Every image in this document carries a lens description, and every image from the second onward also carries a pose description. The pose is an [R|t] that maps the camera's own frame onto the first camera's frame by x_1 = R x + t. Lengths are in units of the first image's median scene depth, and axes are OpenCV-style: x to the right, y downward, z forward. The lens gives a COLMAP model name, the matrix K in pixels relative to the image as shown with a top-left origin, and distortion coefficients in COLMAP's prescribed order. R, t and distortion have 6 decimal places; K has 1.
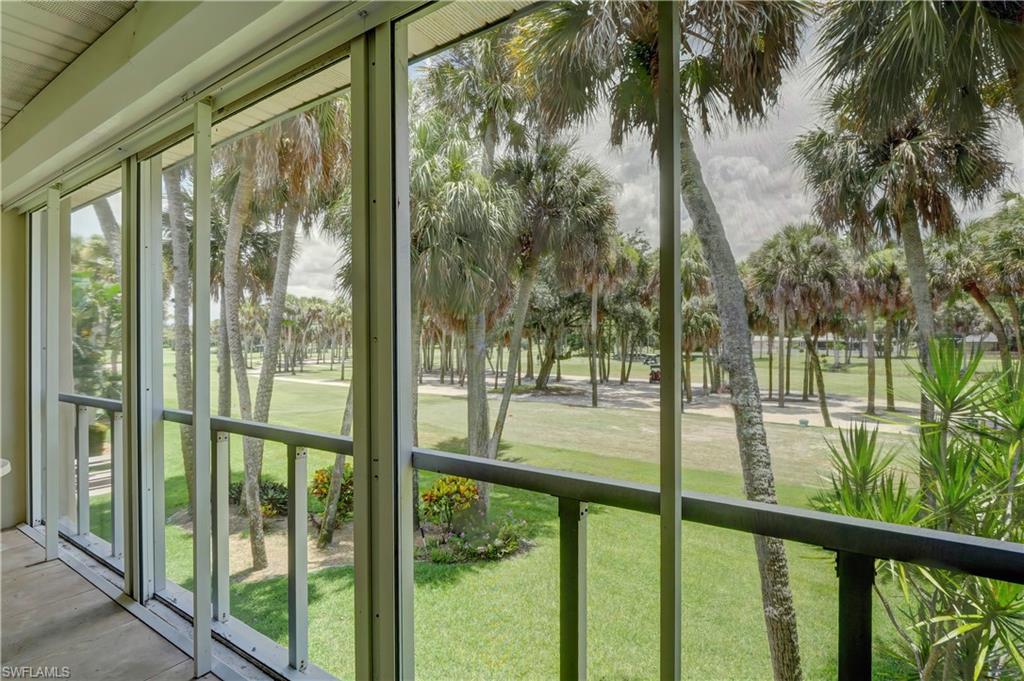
lens RADIAL K [[499.4, 0, 512.0], [0, 499.4, 340.5], [0, 0, 1]] dist [-0.009795, -0.001490]
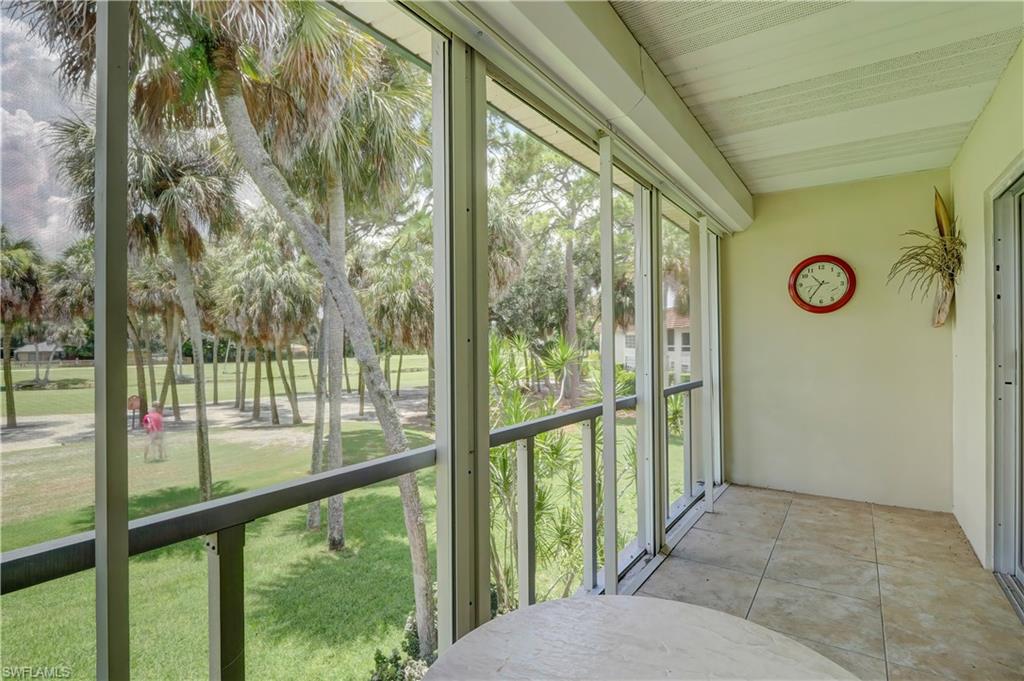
lens RADIAL K [[499.4, 0, 512.0], [0, 499.4, 340.5], [0, 0, 1]] dist [-0.009795, -0.001490]
pose [[0.011626, 0.009677, 0.999886, -0.475559], [0.010395, 0.999898, -0.009798, 0.004140], [-0.999878, 0.010508, 0.011524, 0.321010]]
